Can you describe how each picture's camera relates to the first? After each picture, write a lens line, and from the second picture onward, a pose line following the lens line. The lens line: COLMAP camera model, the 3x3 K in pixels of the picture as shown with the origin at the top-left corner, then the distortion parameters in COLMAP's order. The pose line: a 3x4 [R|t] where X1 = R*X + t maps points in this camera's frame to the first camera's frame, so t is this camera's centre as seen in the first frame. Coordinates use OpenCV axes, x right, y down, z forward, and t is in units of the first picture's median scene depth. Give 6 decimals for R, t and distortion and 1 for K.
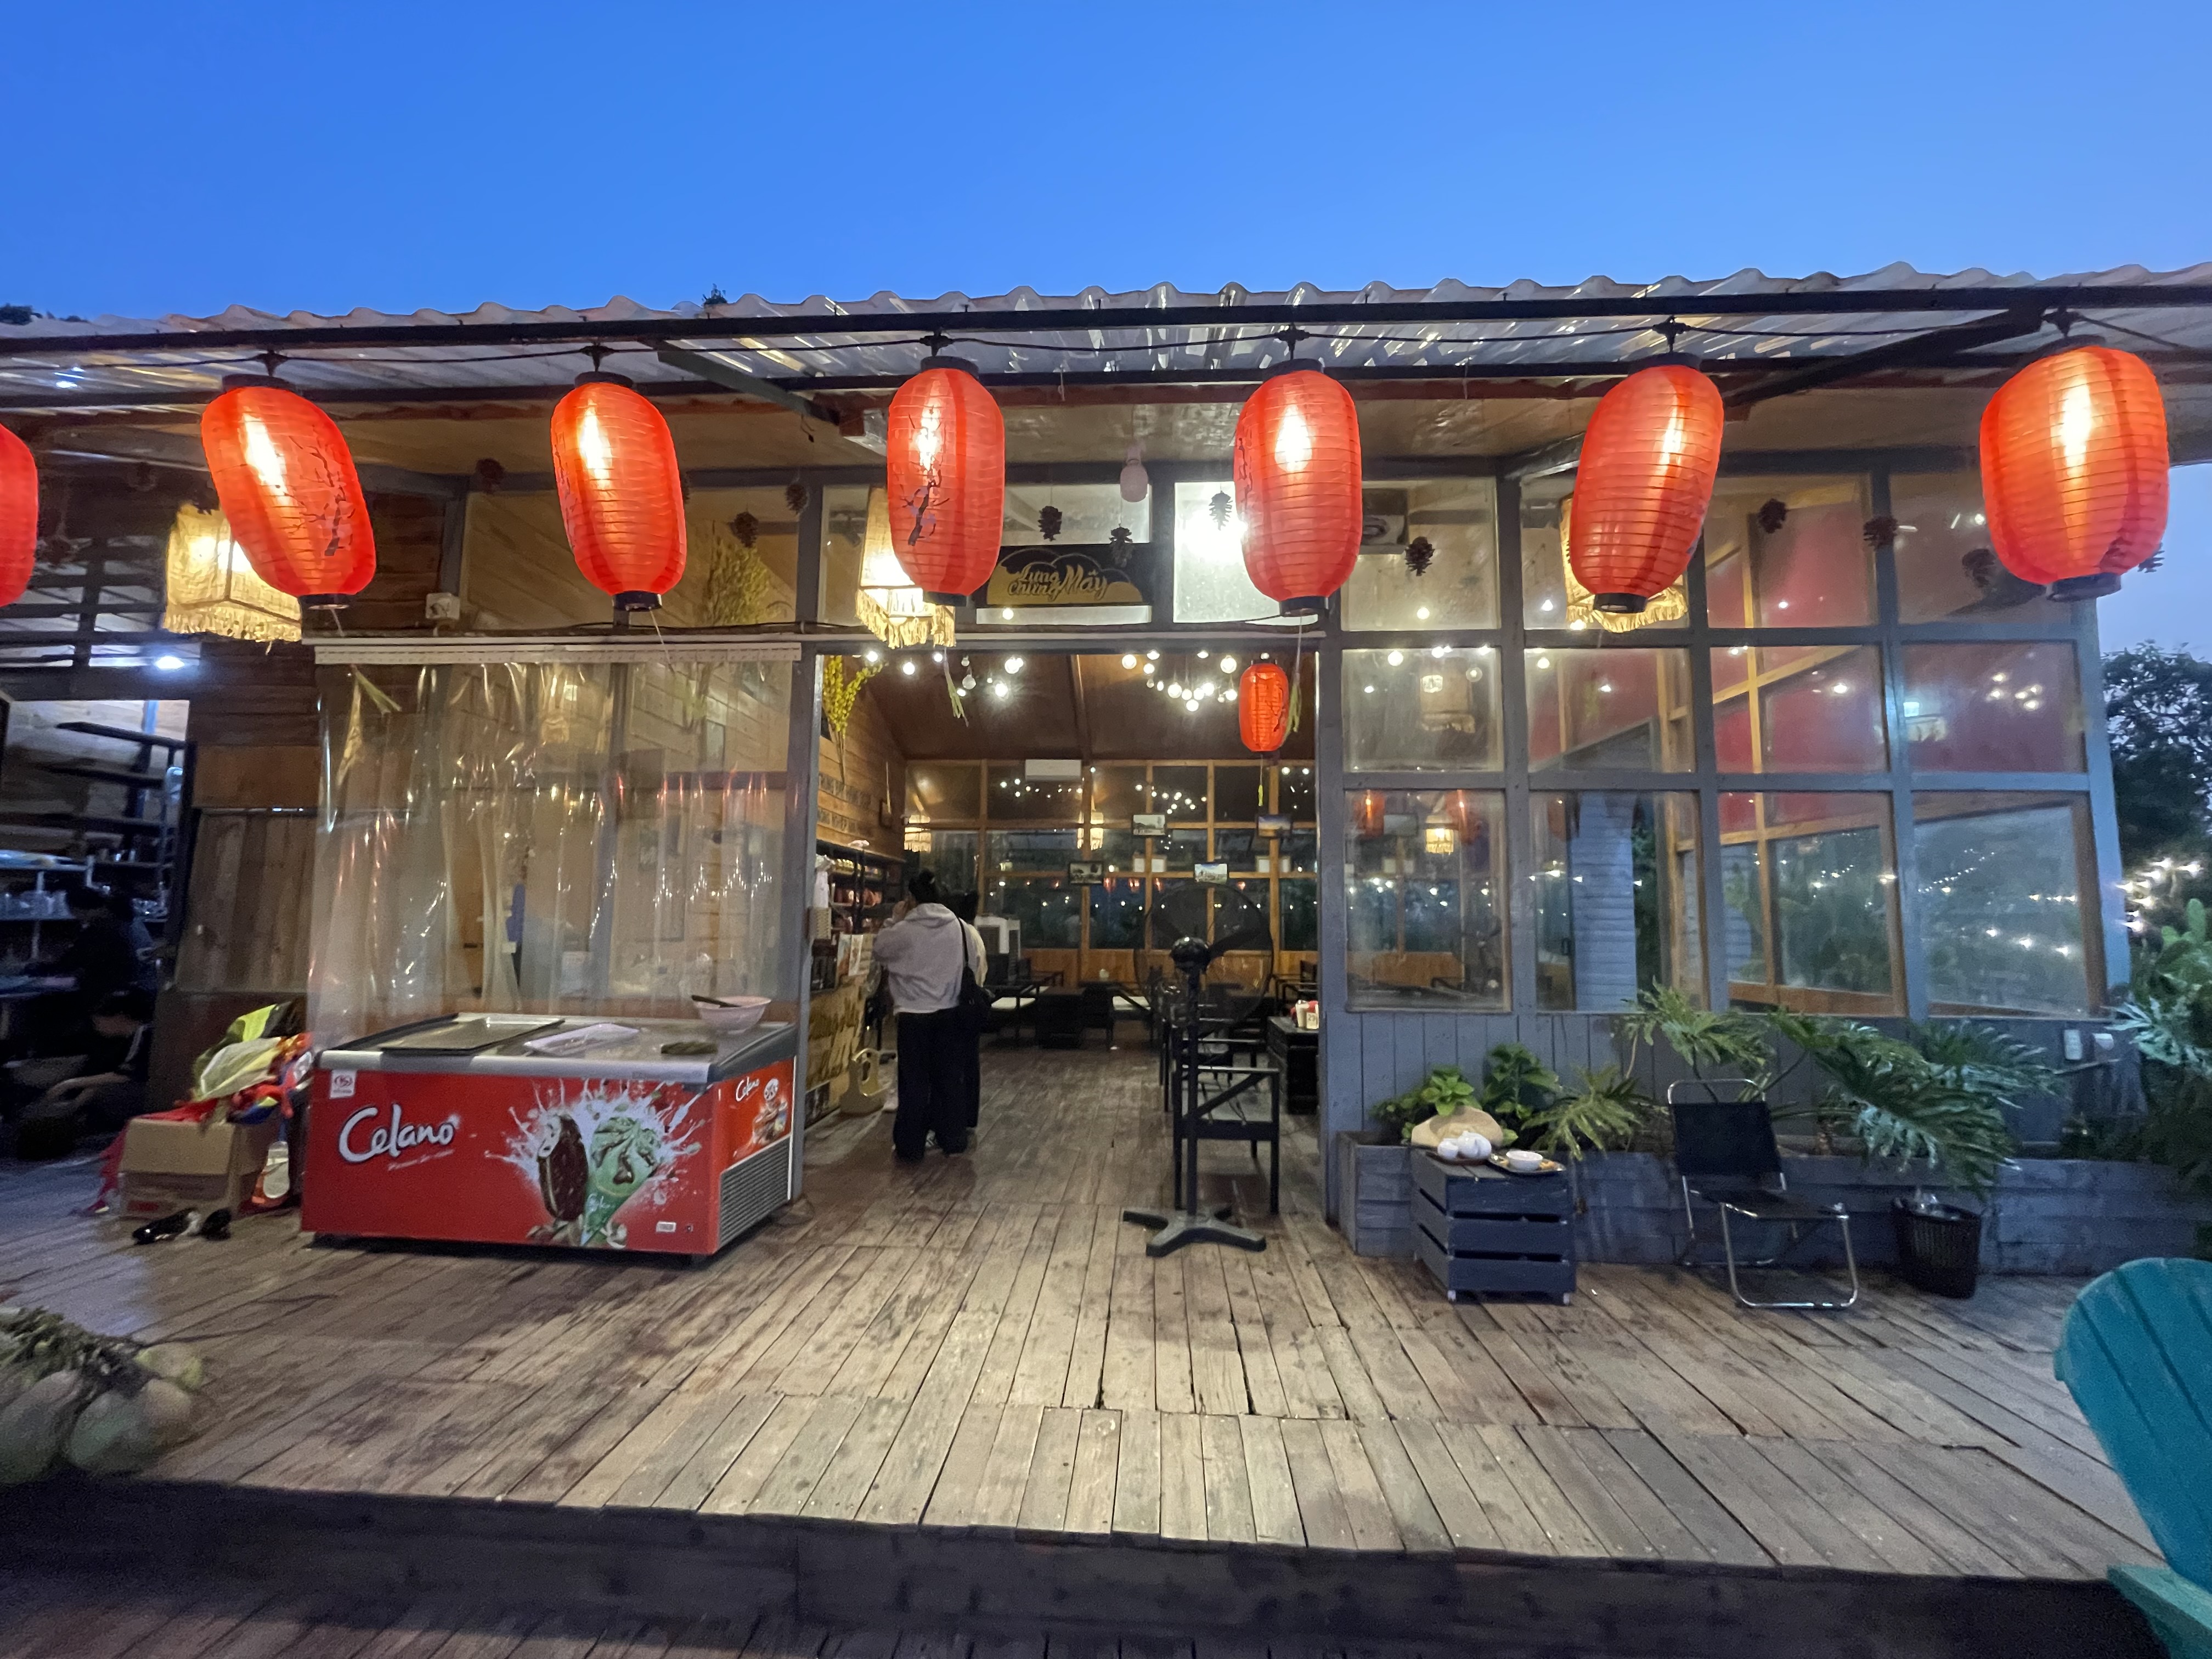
lens RADIAL K [[895.7, 0, 1107.5], [0, 895.7, 839.3], [0, 0, 1]] dist [-0.006411, 0.001926]
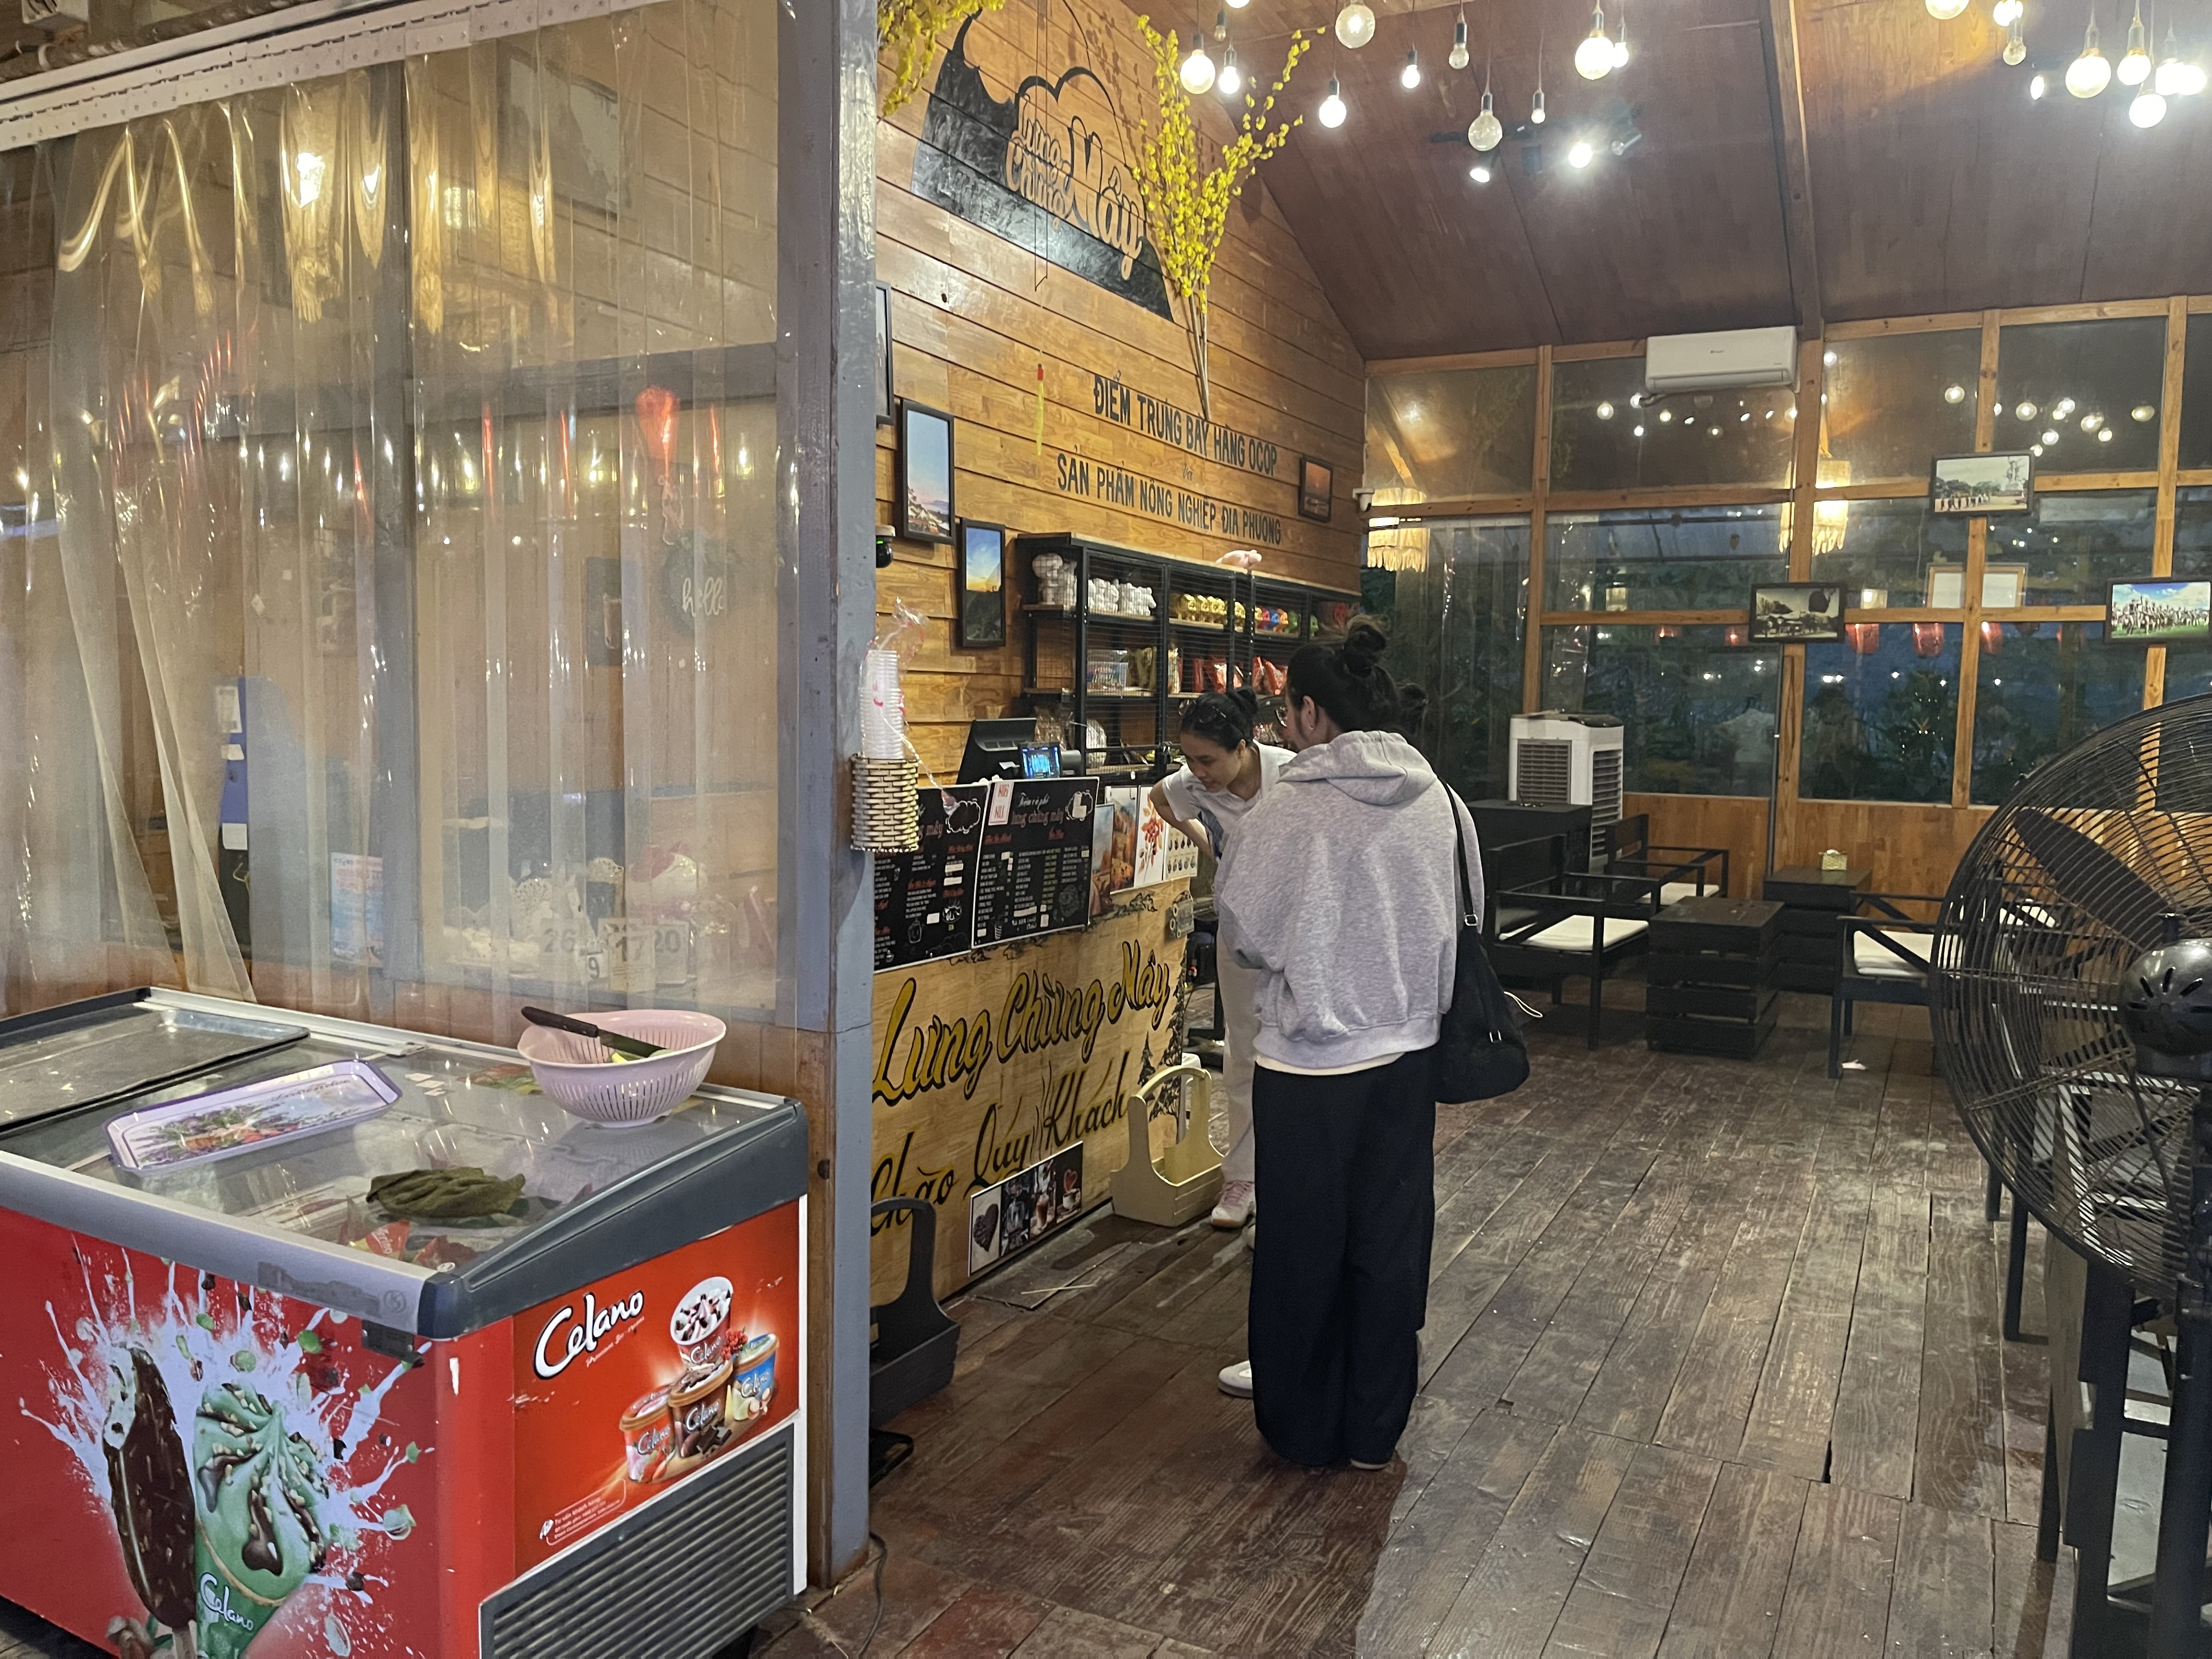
lens RADIAL K [[1669.7, 0, 1090.2], [0, 1669.7, 828.8], [0, 0, 1]] dist [0.065130, -0.079340]
pose [[0.910602, 0.039717, -0.411372, 0.006482], [0.029738, 0.986494, 0.161073, 0.003832], [0.412214, -0.158907, 0.897122, 0.416709]]
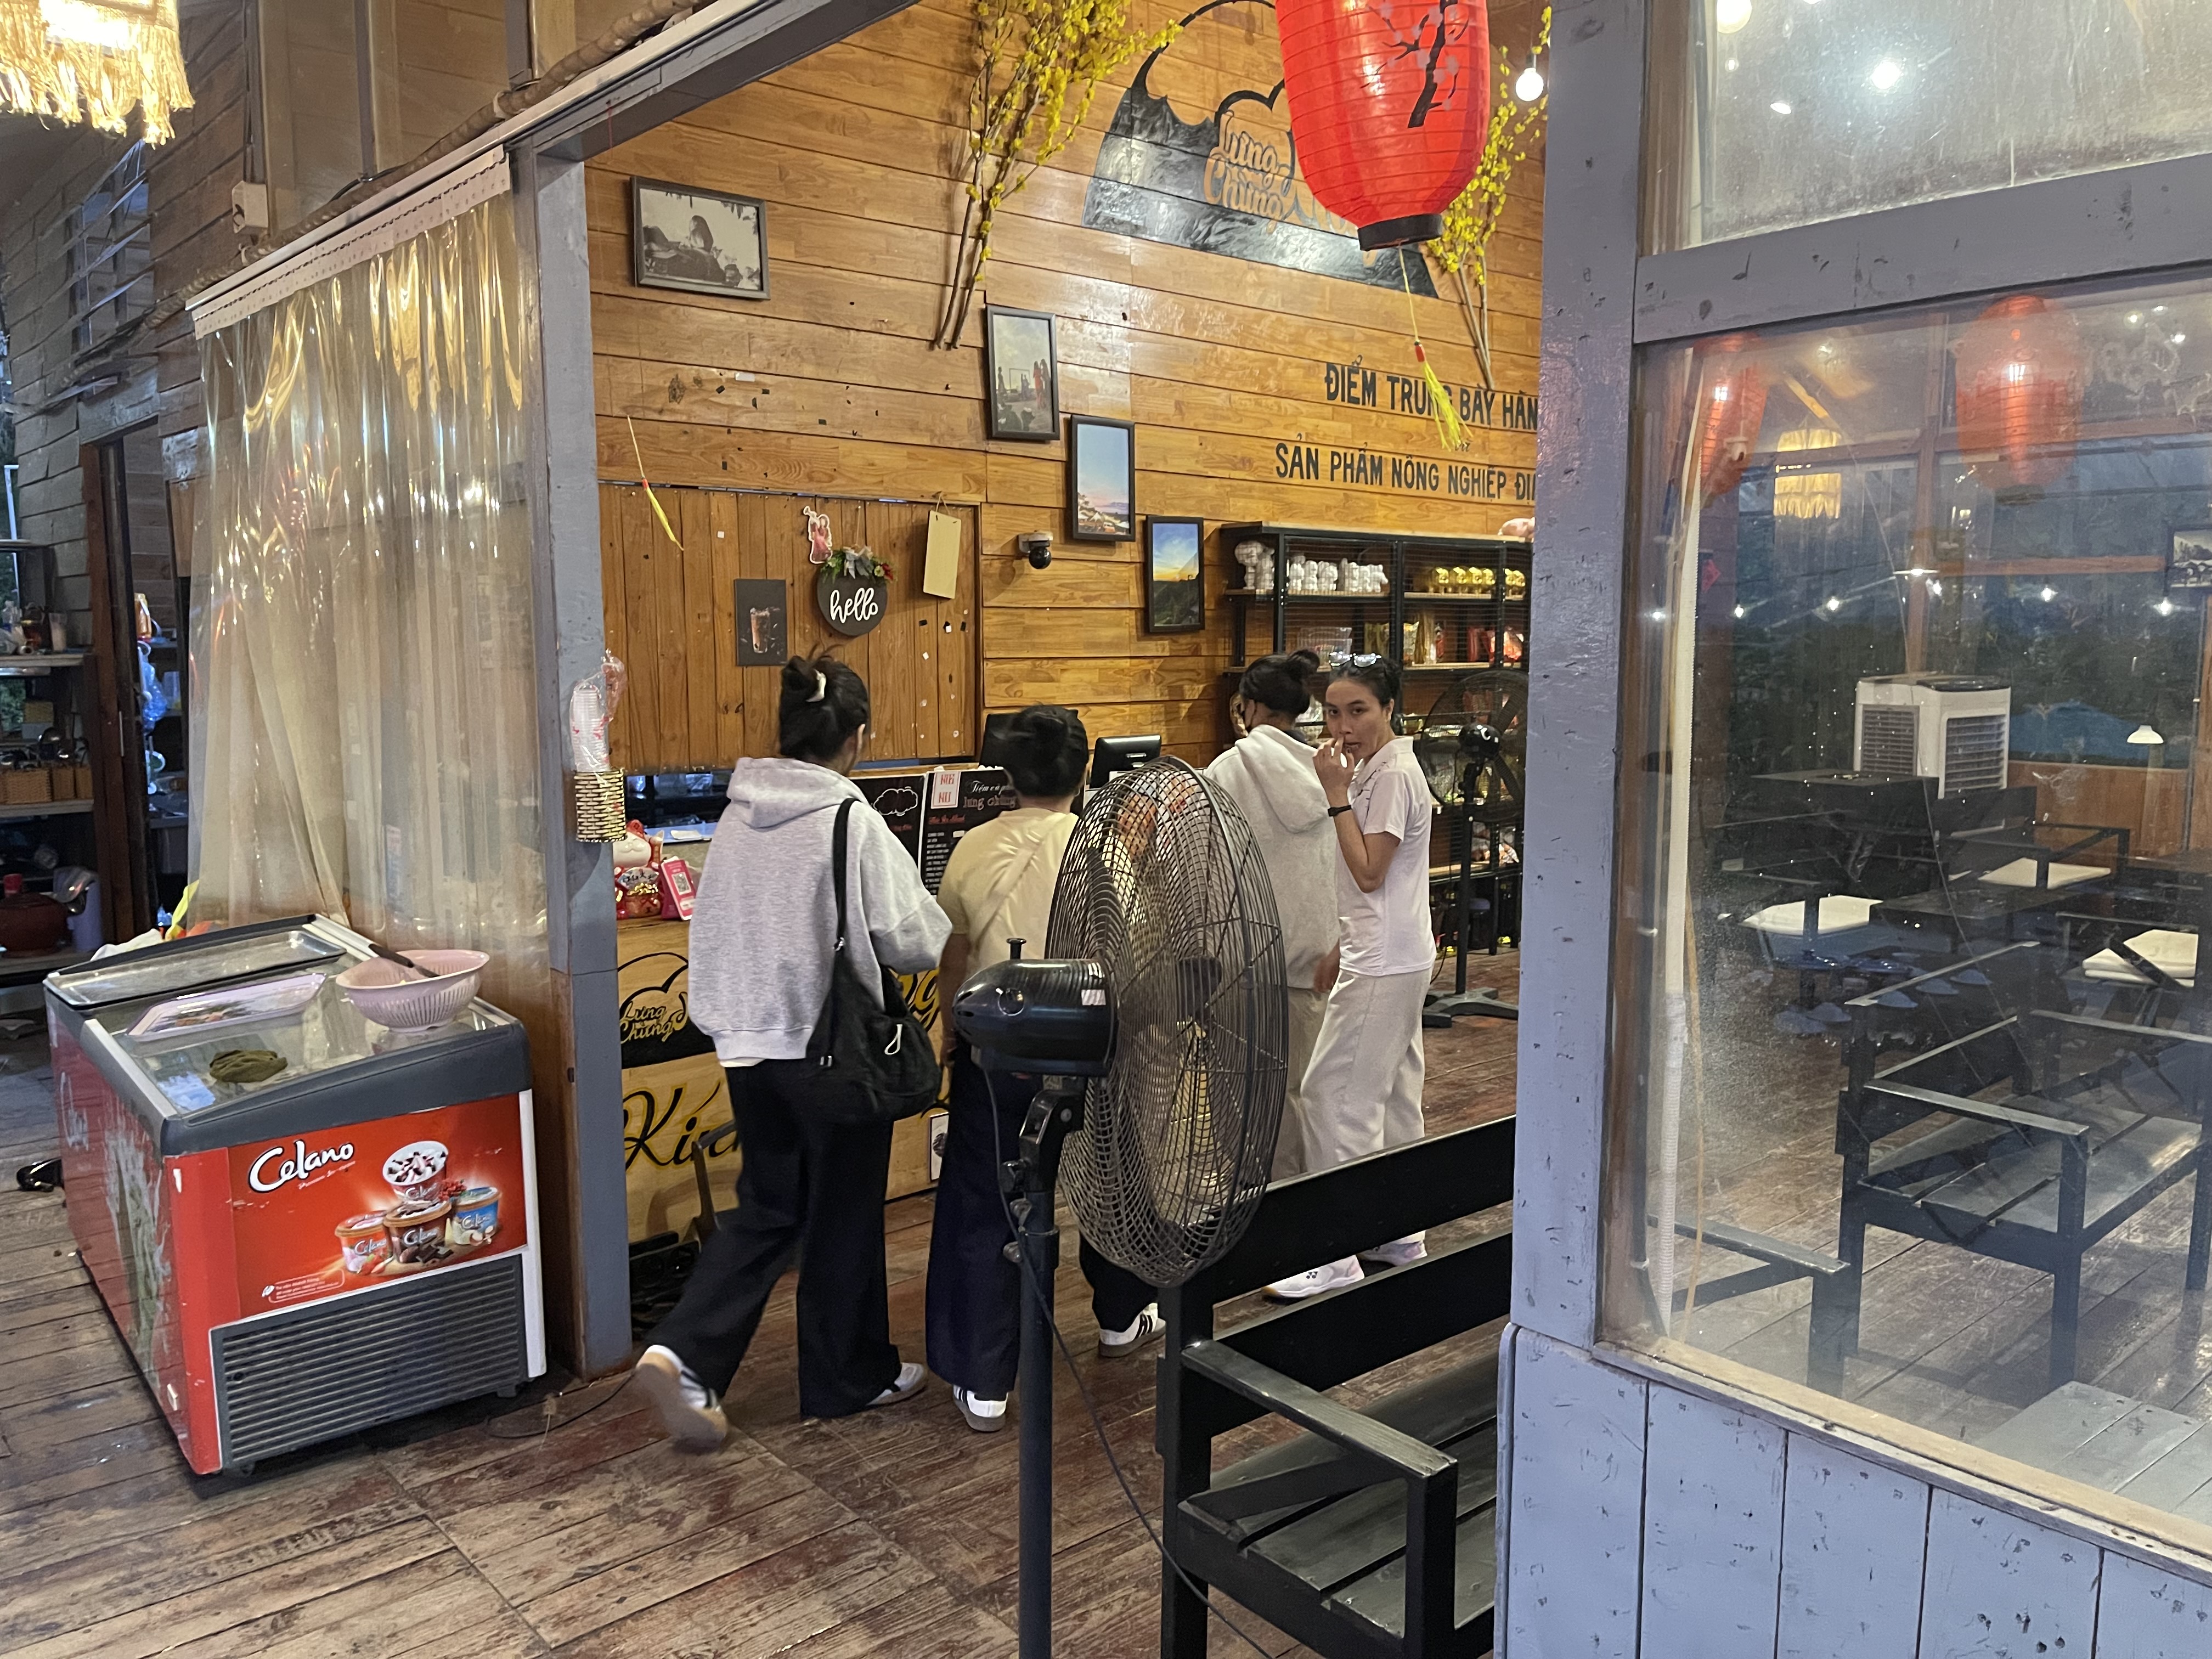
lens RADIAL K [[1669.7, 0, 1116.1], [0, 1669.7, 837.3], [0, 0, 1]] dist [0.065130, -0.079340]
pose [[0.695577, 0.080453, -0.713933, 0.406972], [0.073606, 0.980501, 0.182207, -0.021567], [0.714672, -0.179288, 0.676092, 0.548695]]
